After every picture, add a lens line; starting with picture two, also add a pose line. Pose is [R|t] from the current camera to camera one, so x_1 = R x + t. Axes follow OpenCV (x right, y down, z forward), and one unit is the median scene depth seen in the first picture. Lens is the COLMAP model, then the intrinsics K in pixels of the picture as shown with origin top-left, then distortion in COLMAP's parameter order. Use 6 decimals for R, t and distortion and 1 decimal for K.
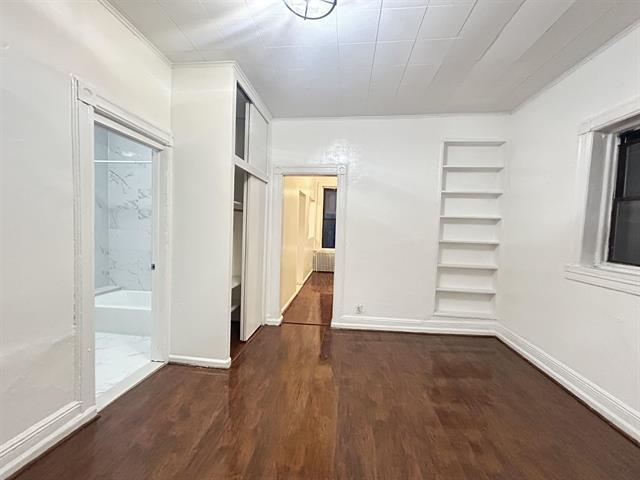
lens RADIAL K [[260.8, 0, 320.5], [0, 260.8, 238.7], [0, 0, 1]] dist [0.000130, 0.000563]
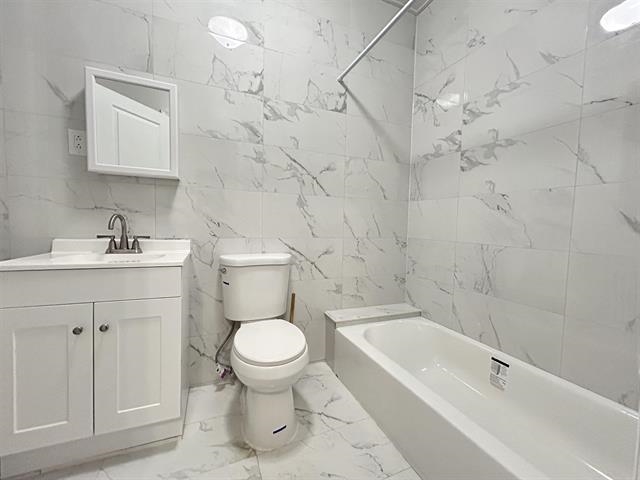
lens RADIAL K [[260.8, 0, 320.5], [0, 260.8, 238.7], [0, 0, 1]] dist [0.000130, 0.000563]
pose [[0.479486, 0.023614, -0.877232, -0.415792], [-0.051581, 0.998668, -0.001310, 0.052342], [0.876032, 0.045876, 0.480065, 0.577752]]
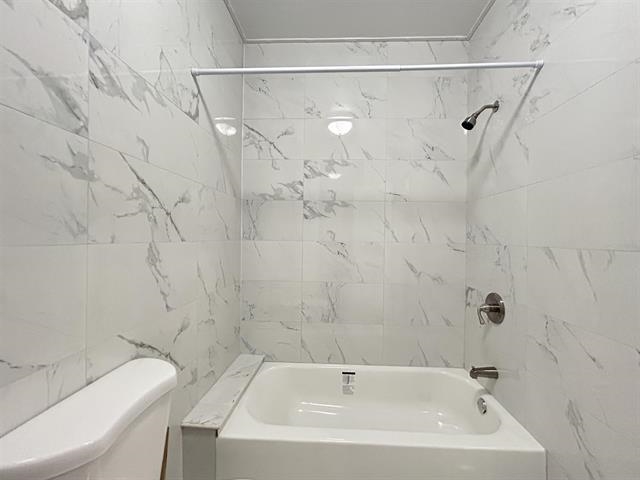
lens RADIAL K [[260.8, 0, 320.5], [0, 260.8, 238.7], [0, 0, 1]] dist [0.000130, 0.000563]
pose [[0.998831, -0.025699, 0.040953, -0.686853], [0.027646, 0.998479, -0.047711, -0.012612], [-0.039665, 0.048787, 0.998021, 0.498345]]
